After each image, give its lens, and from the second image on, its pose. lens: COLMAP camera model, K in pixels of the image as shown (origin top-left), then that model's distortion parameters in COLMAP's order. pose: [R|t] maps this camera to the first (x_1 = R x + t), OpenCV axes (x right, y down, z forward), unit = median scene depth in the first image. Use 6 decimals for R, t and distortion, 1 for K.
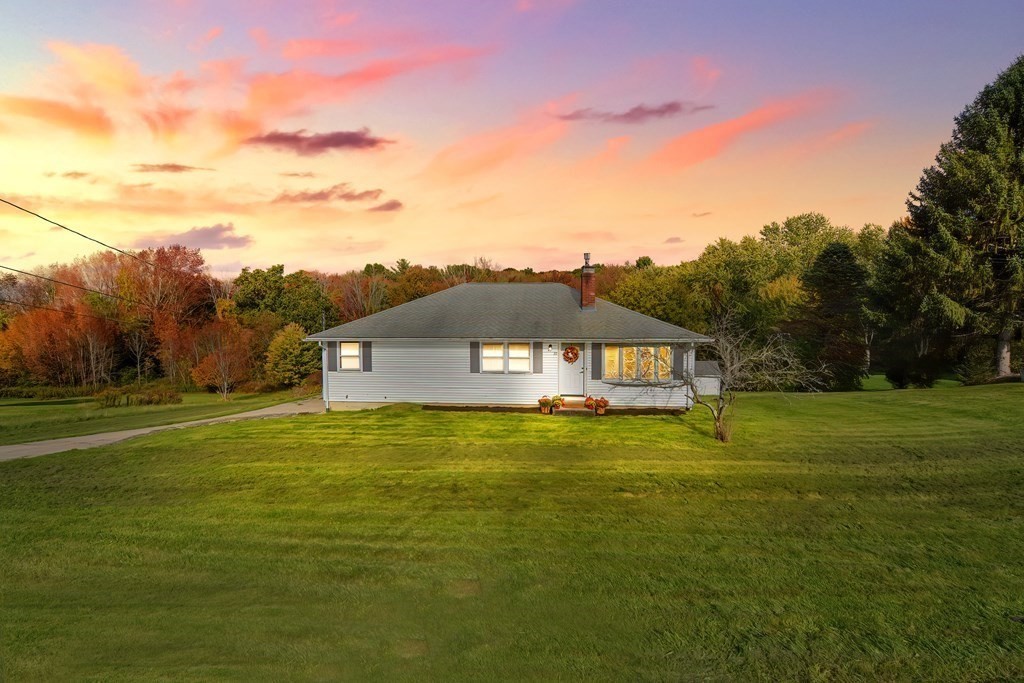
lens RADIAL K [[493.4, 0, 507.4], [0, 493.4, 331.7], [0, 0, 1]] dist [-0.001015, -0.008457]
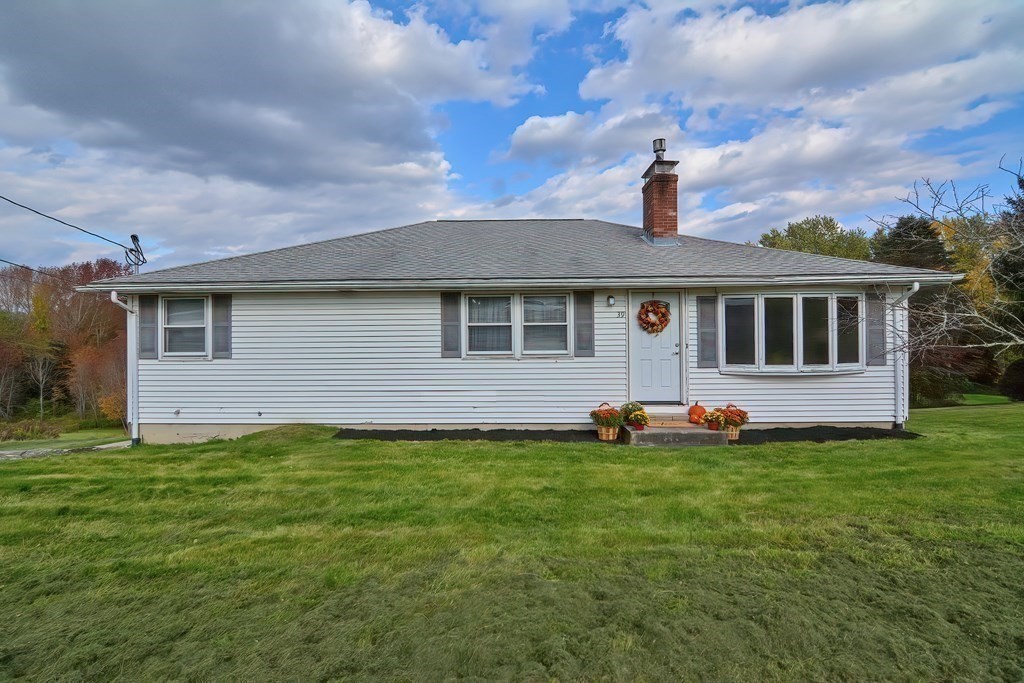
lens RADIAL K [[493.4, 0, 507.4], [0, 493.4, 331.7], [0, 0, 1]] dist [-0.001015, -0.008457]
pose [[0.998037, -0.003414, 0.062541, -0.042172], [0.007495, 0.997849, -0.065129, 0.091420], [-0.062184, 0.065470, 0.995915, 0.534159]]
